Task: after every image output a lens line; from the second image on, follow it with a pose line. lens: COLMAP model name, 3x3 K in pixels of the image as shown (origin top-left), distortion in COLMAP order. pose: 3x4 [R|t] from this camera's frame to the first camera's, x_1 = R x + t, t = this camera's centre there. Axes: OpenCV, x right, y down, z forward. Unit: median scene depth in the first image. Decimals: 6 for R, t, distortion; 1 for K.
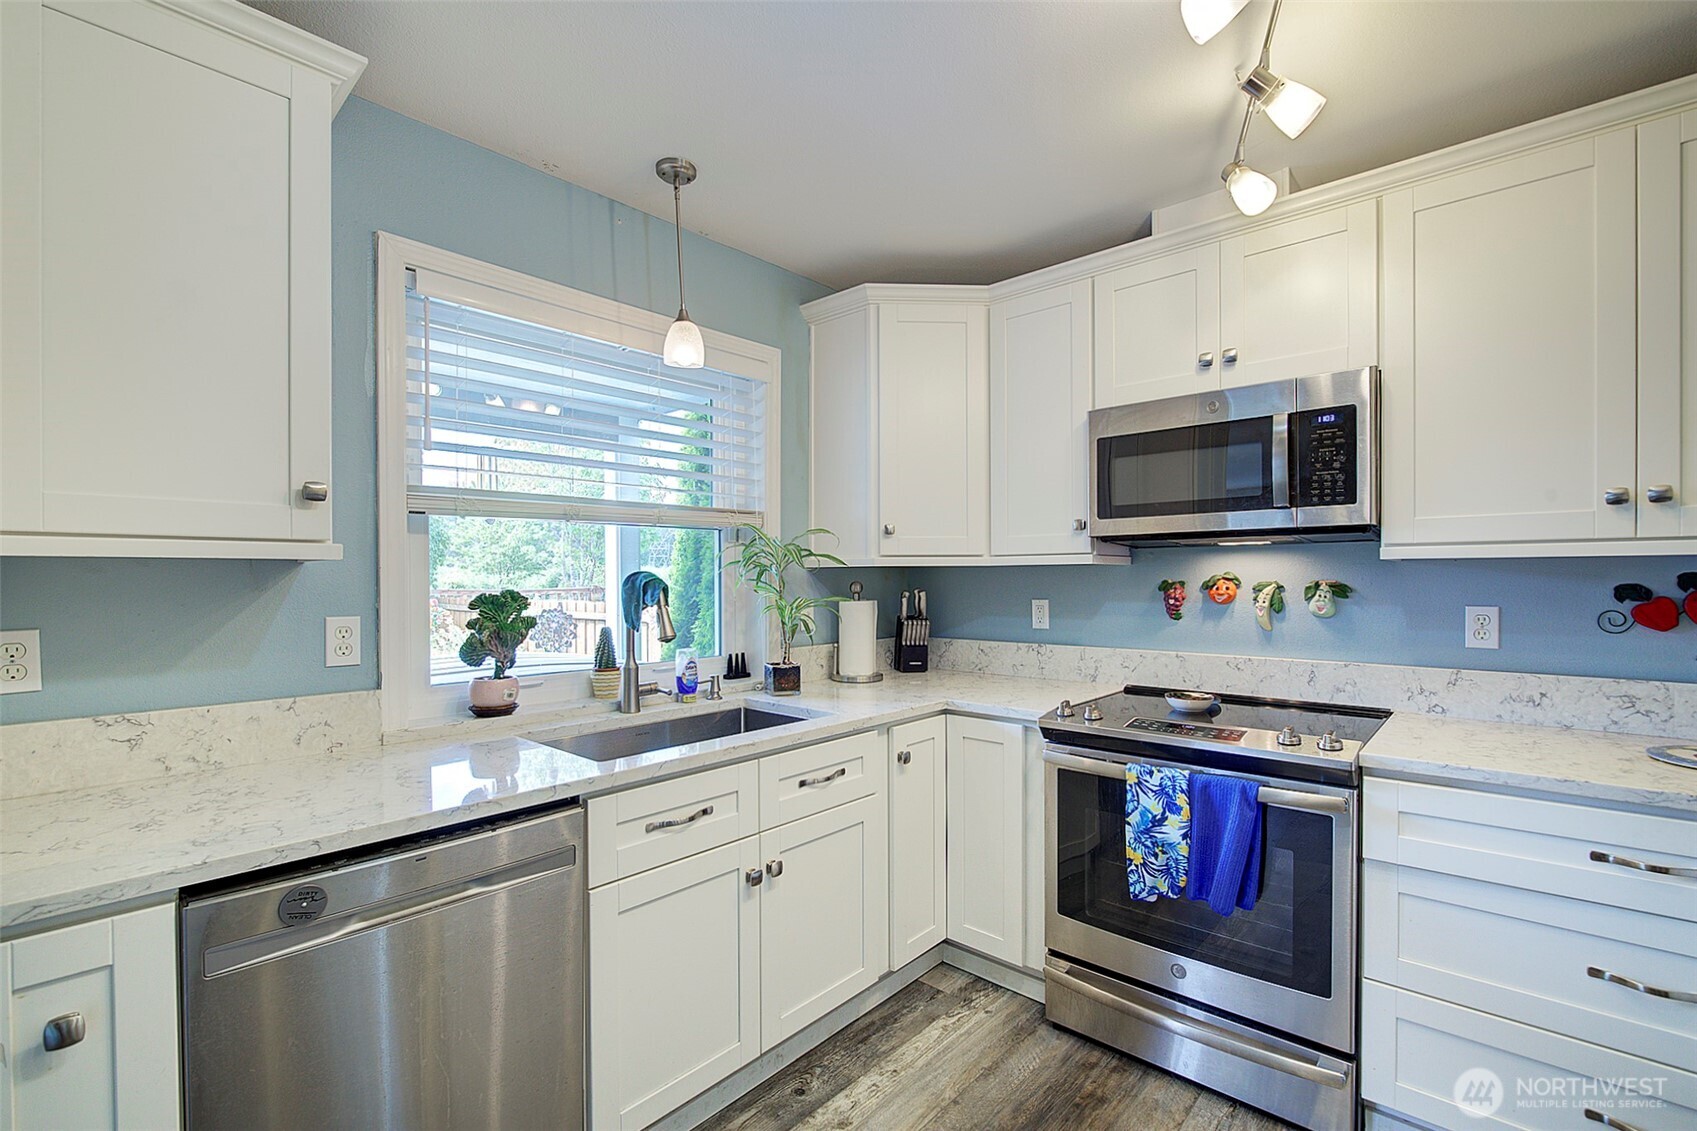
lens RADIAL K [[740.0, 0, 848.9], [0, 740.0, 582.8], [0, 0, 1]] dist [-0.008381, 0.000271]
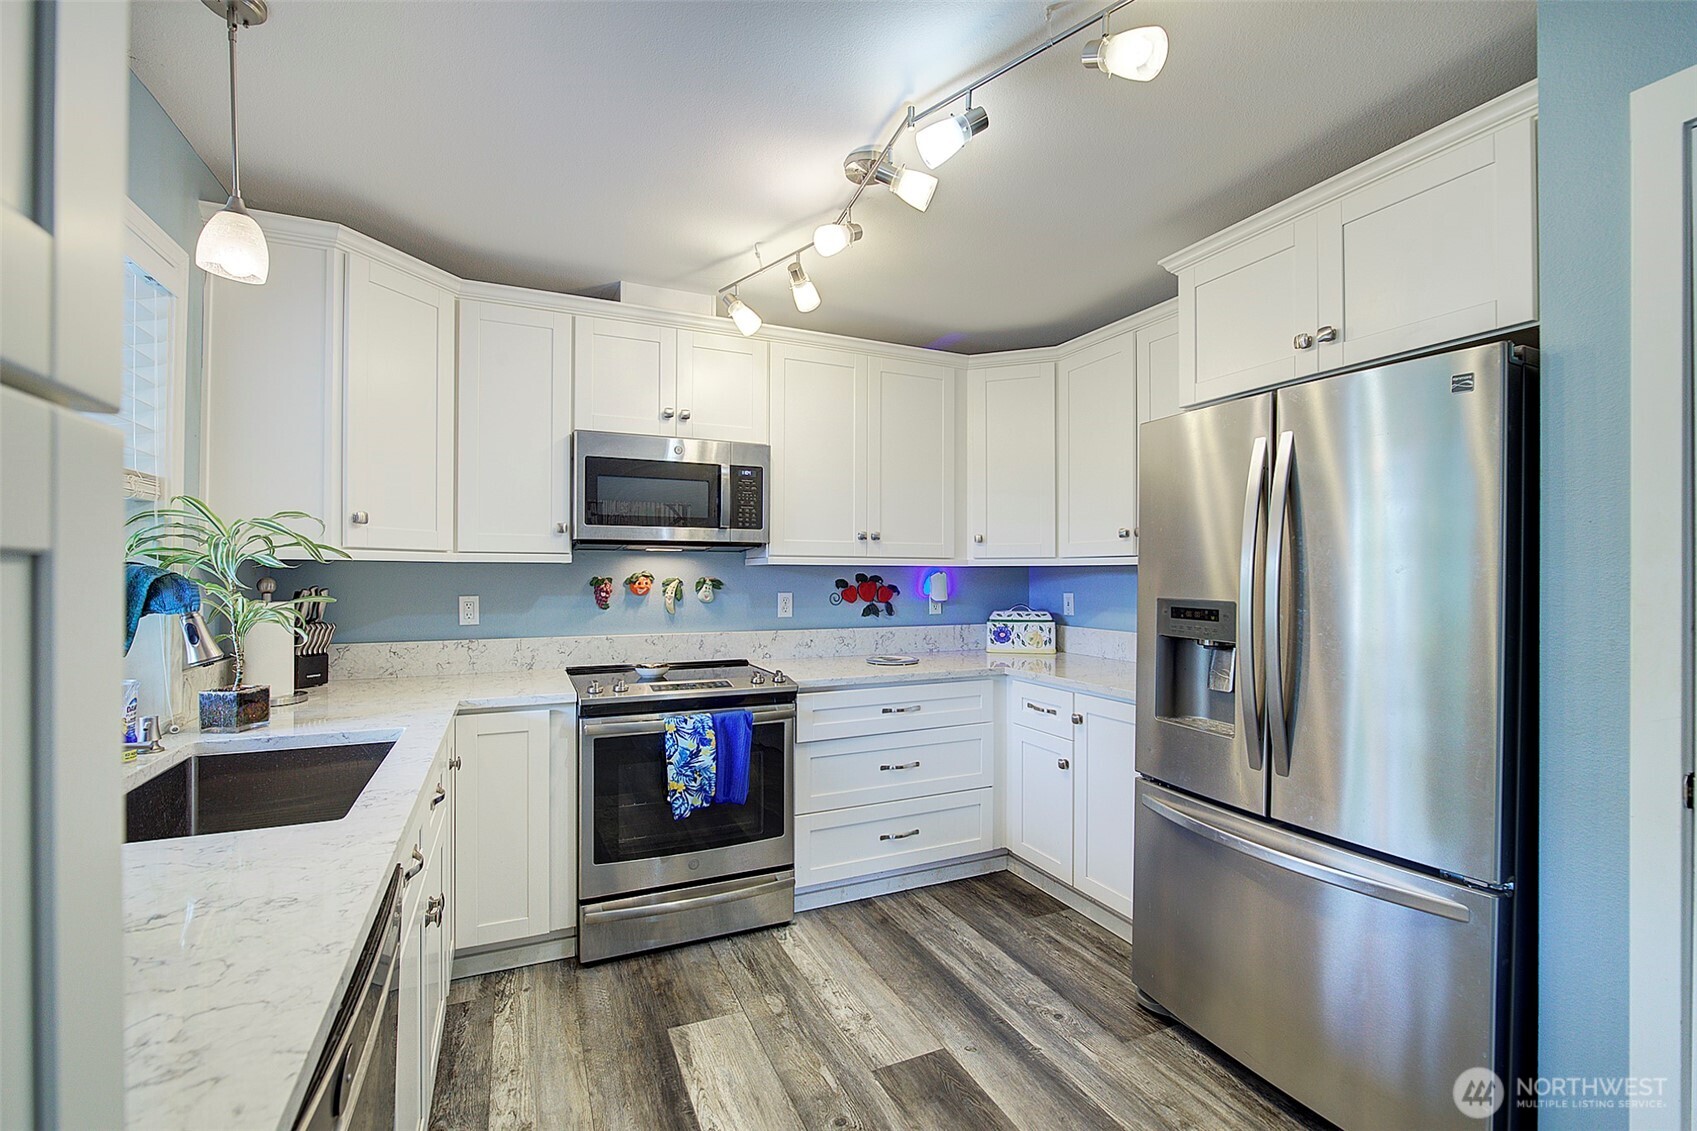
lens RADIAL K [[720.9, 0, 841.2], [0, 720.9, 569.8], [0, 0, 1]] dist [-0.010455, 0.000322]
pose [[0.410909, 0.011448, 0.911604, -0.613757], [0.002290, 0.999905, -0.013590, 0.001826], [-0.911673, 0.007672, 0.410844, 0.187417]]
